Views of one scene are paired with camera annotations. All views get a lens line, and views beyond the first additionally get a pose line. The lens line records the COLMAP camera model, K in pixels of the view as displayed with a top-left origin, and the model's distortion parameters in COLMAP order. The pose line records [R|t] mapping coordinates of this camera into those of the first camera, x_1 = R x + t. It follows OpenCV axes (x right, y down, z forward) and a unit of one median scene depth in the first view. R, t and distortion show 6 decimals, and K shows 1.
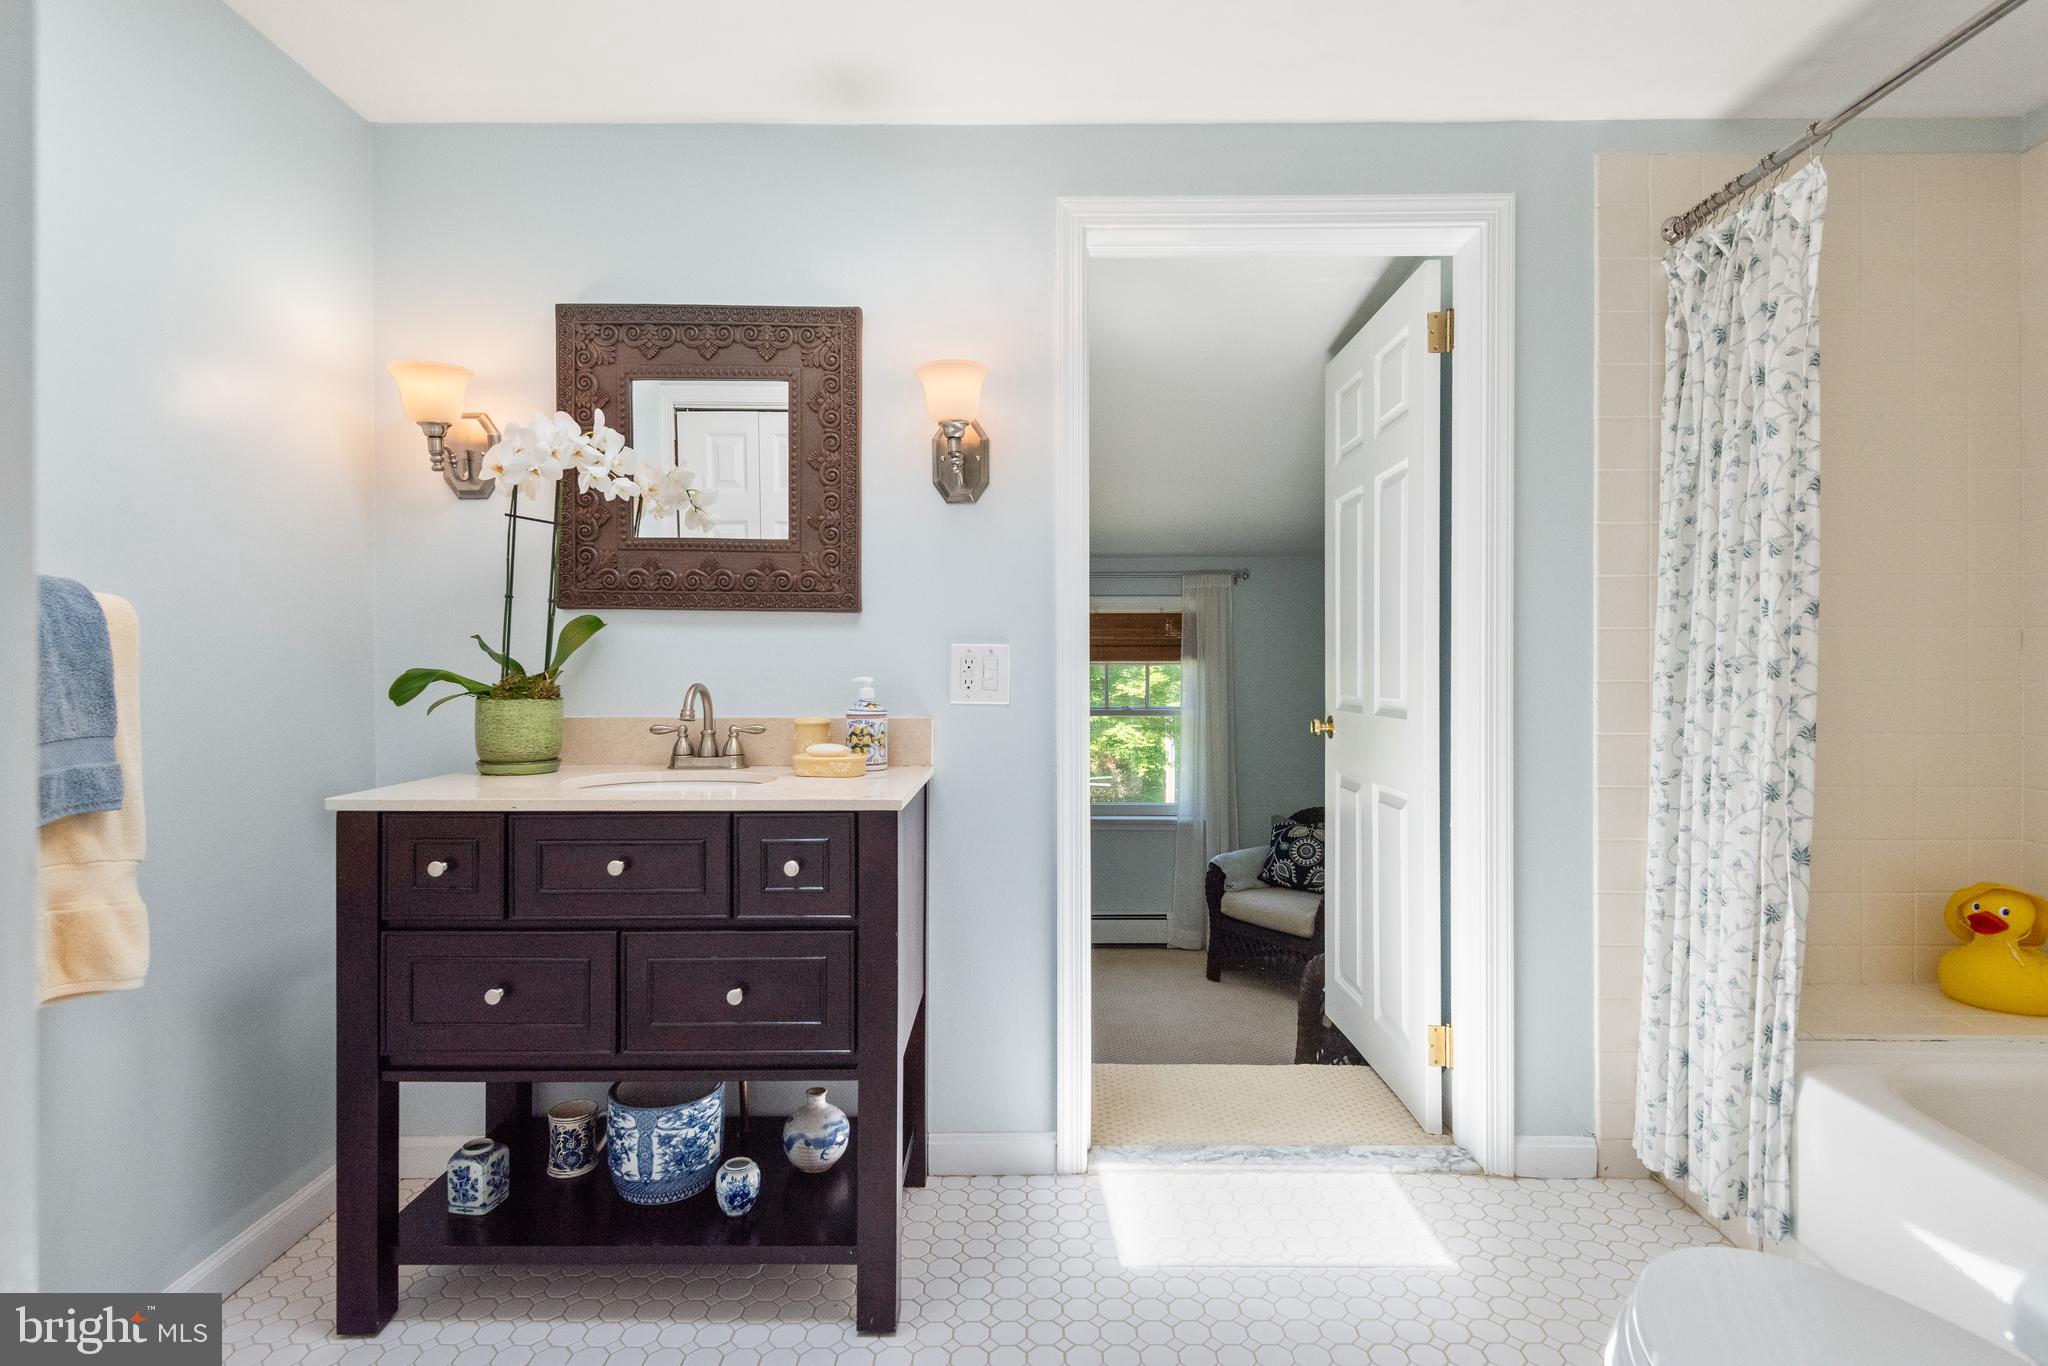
lens RADIAL K [[1048.0, 0, 1015.3], [0, 1048.0, 684.1], [0, 0, 1]] dist [0.006060, 0.000288]
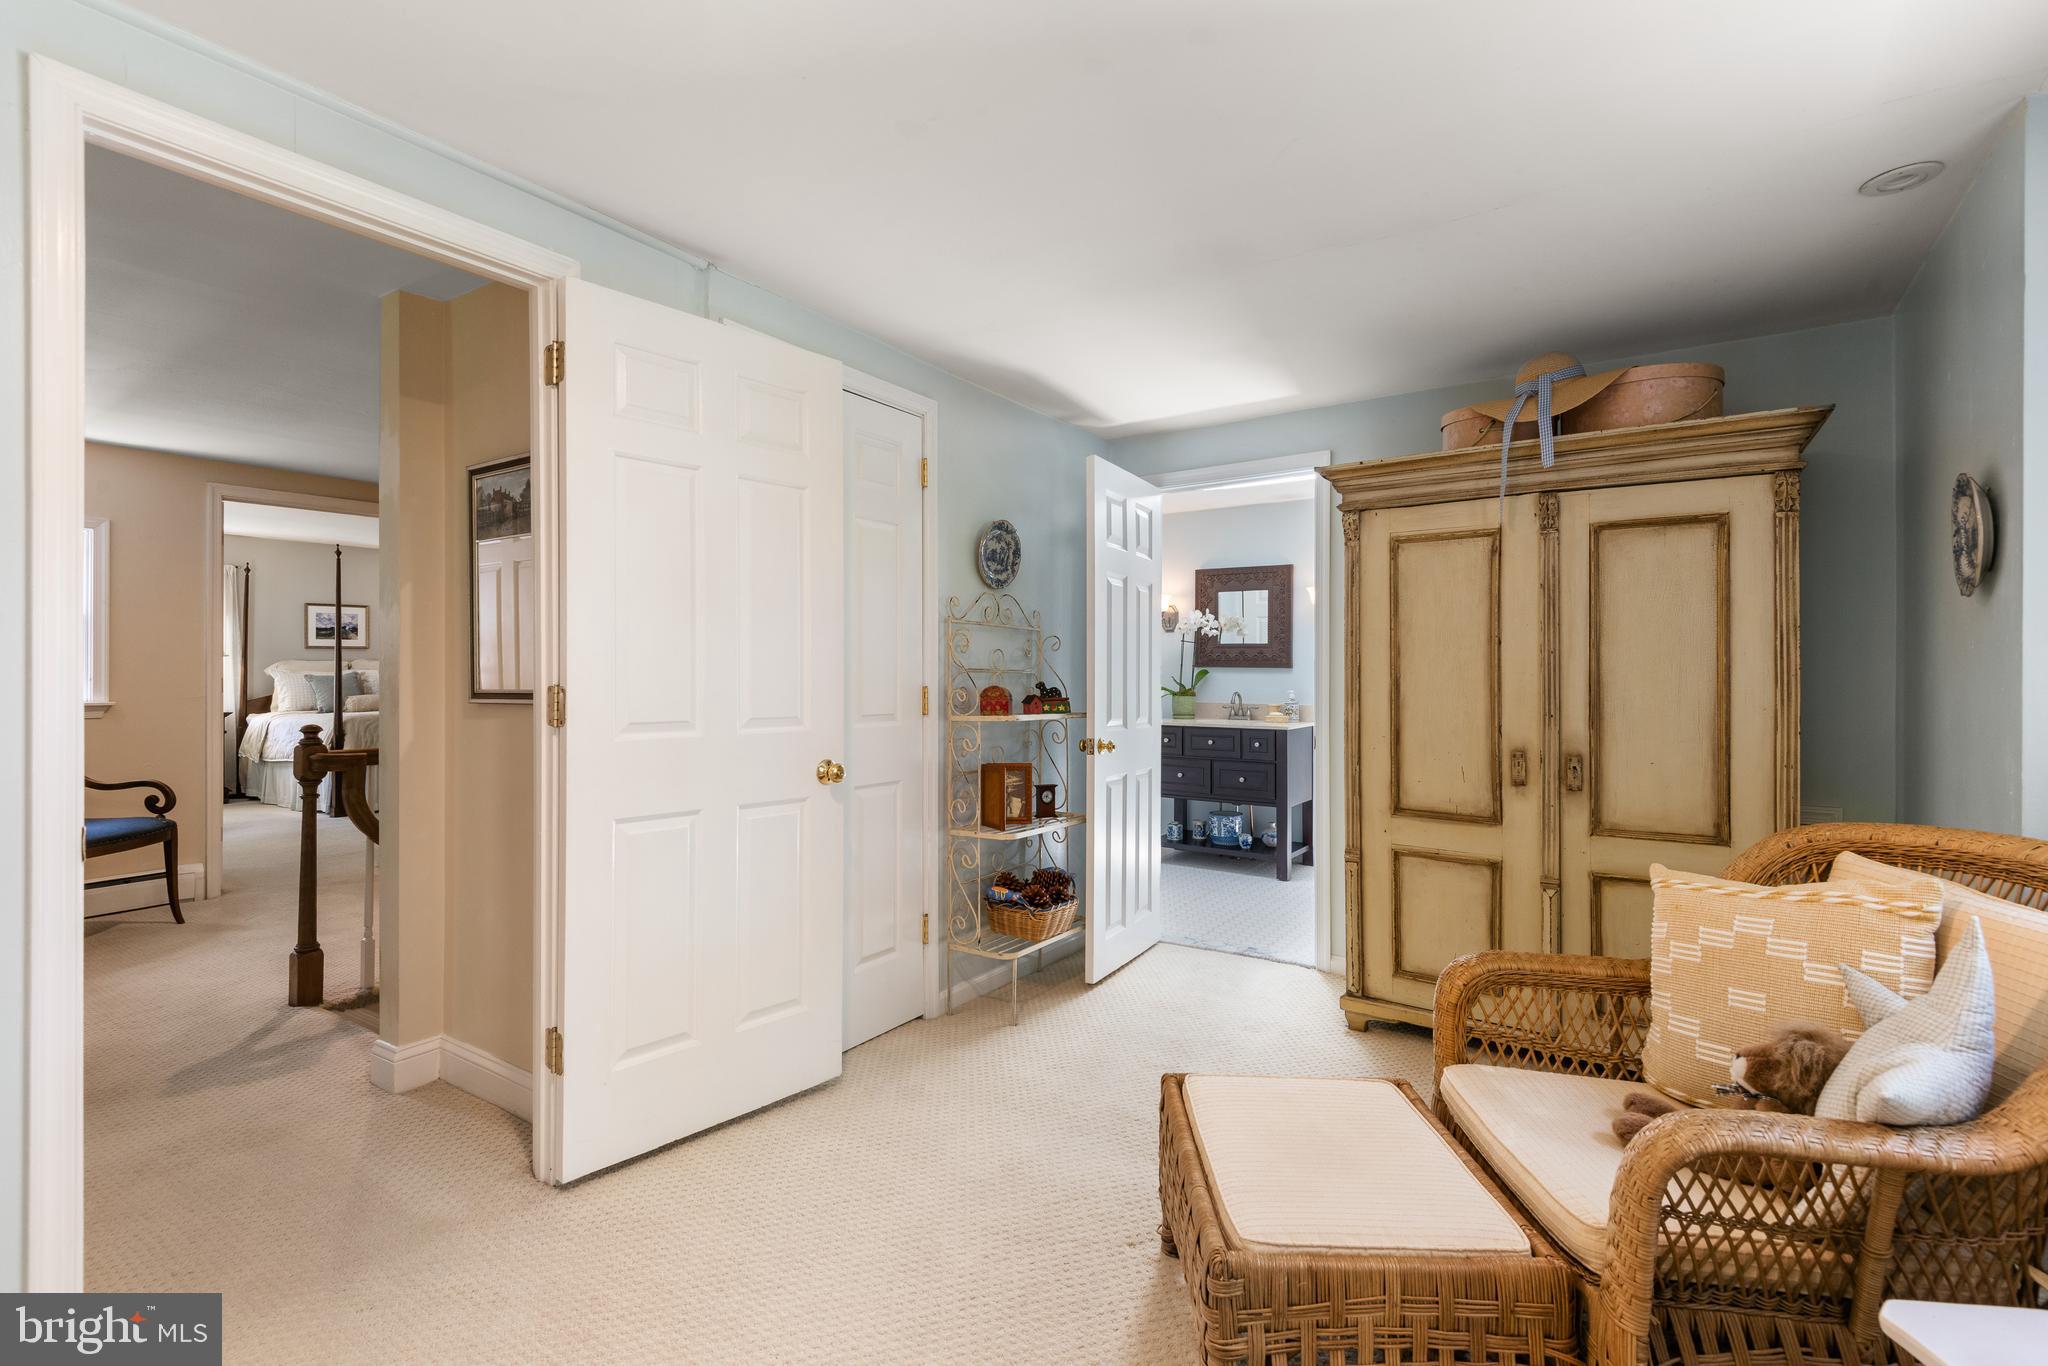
lens RADIAL K [[956.2, 0, 1009.8], [0, 956.2, 665.7], [0, 0, 1]] dist [0.021825, -0.007165]
pose [[0.831542, -0.000447, -0.555461, 0.739796], [-0.006949, 0.999913, -0.011208, -0.043479], [0.555418, 0.013180, 0.831467, -1.802376]]
